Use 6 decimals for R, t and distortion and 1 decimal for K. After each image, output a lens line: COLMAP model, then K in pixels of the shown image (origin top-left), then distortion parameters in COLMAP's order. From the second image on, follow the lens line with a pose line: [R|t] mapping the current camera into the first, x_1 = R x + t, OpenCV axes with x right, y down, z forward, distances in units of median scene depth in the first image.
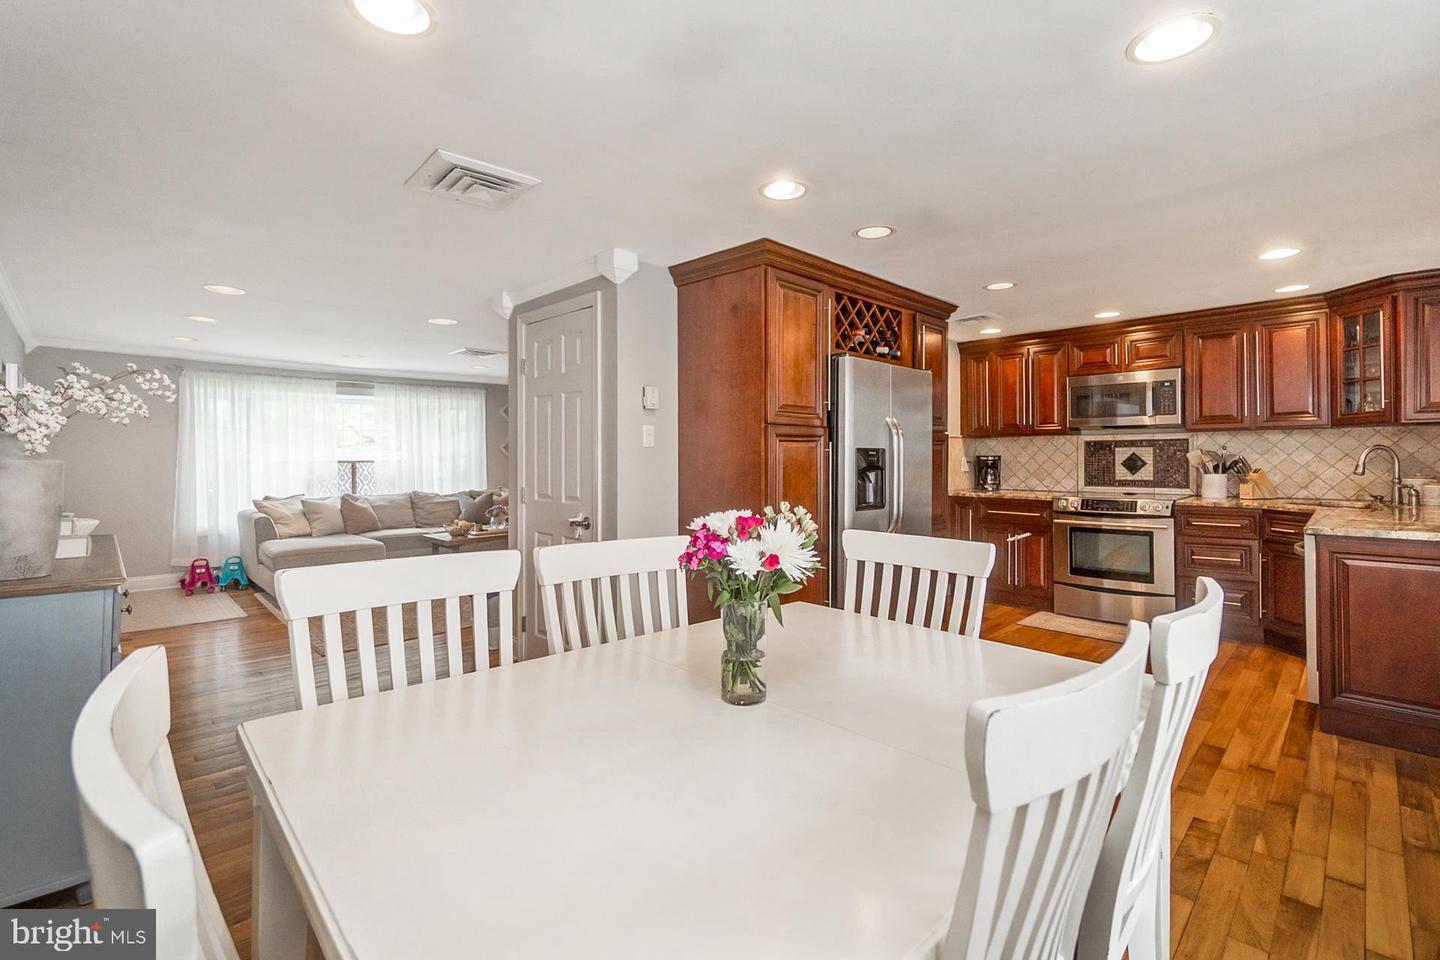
lens RADIAL K [[618.0, 0, 724.2], [0, 618.0, 473.3], [0, 0, 1]] dist [-0.008567, 0.000184]
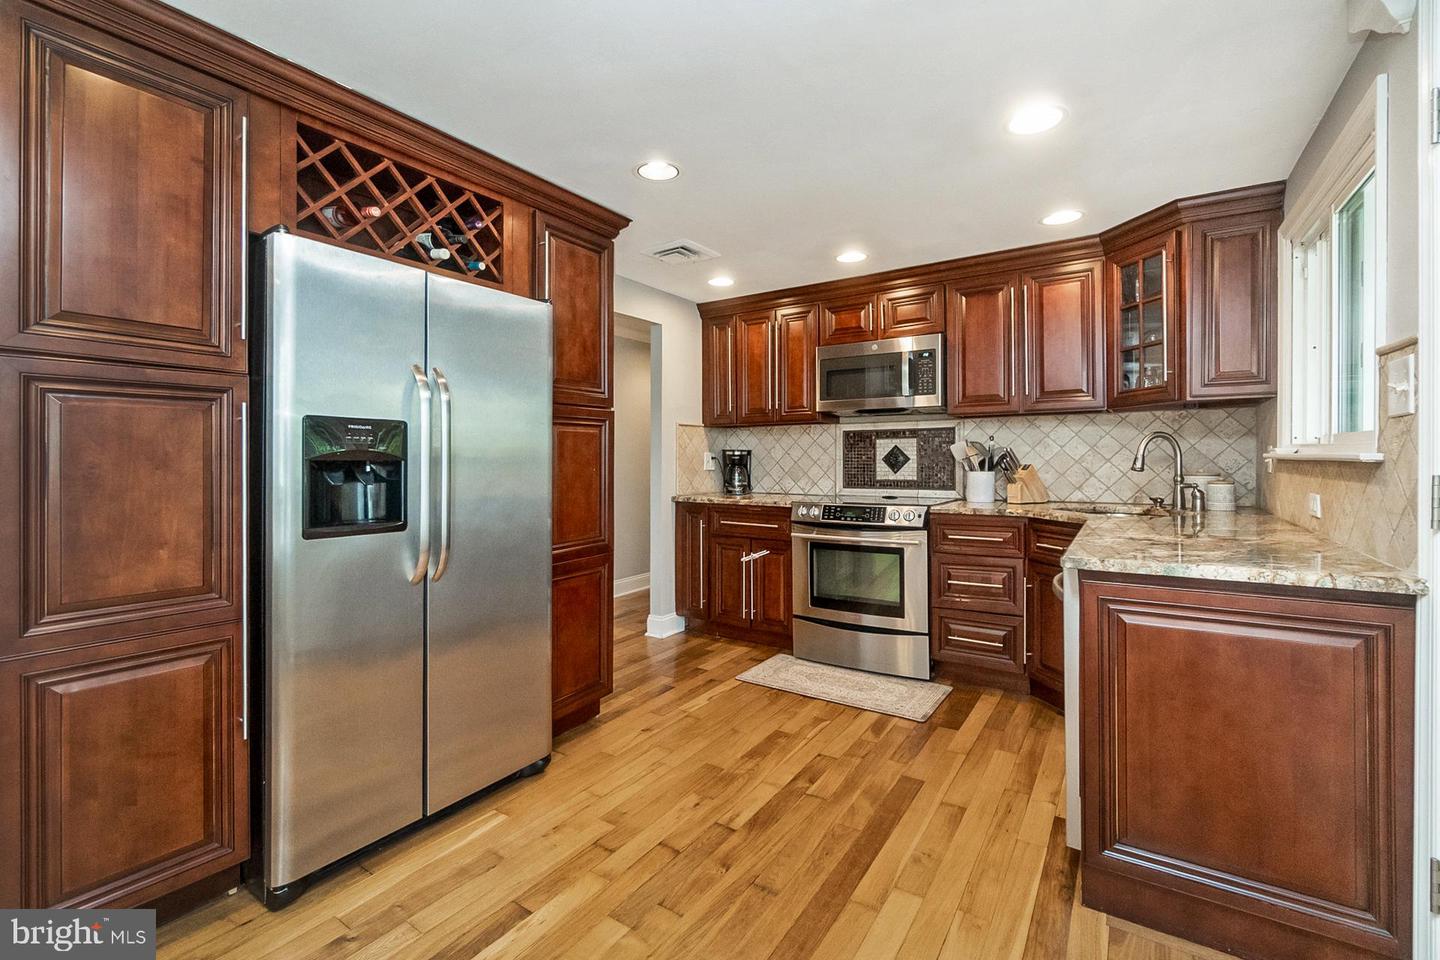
lens RADIAL K [[618.0, 0, 718.4], [0, 618.0, 484.9], [0, 0, 1]] dist [-0.008567, 0.000184]
pose [[0.977696, -0.004989, 0.209968, 0.332478], [0.002313, 0.999913, 0.012985, 0.007576], [-0.210014, -0.012210, 0.977622, 0.327709]]
